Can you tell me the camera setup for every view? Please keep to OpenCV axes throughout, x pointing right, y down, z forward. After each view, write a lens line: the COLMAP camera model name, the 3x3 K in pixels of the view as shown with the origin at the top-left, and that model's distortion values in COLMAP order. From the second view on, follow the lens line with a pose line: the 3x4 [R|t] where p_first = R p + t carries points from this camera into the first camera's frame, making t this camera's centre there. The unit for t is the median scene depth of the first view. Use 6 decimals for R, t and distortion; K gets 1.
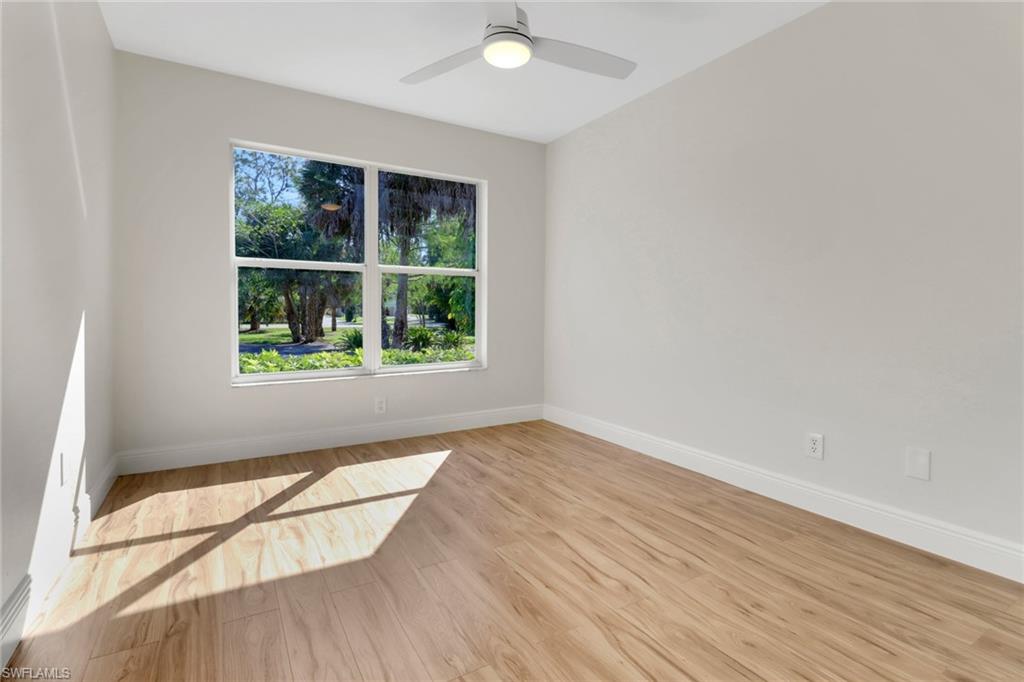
lens RADIAL K [[486.9, 0, 510.5], [0, 486.9, 318.4], [0, 0, 1]] dist [0.000281, -0.000123]
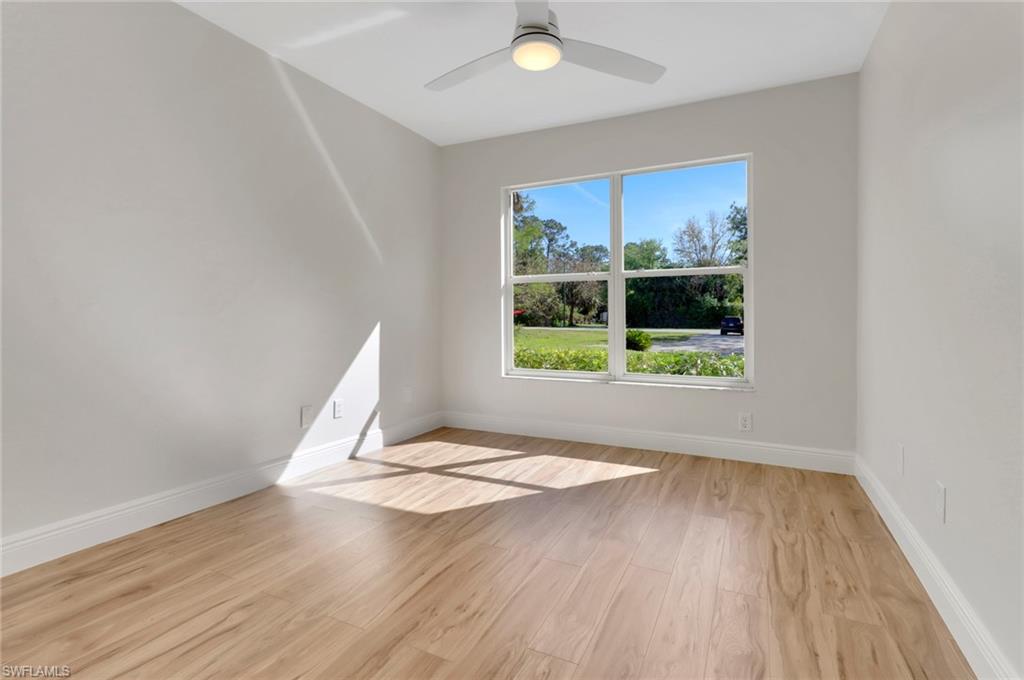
lens RADIAL K [[476.5, 0, 512.0], [0, 476.5, 340.0], [0, 0, 1]] dist [0.001250, 0.000105]
pose [[0.568562, 0.029113, -0.822125, 0.563471], [-0.007703, 0.999518, 0.030067, 0.002623], [0.822604, -0.010762, 0.568512, 0.343230]]
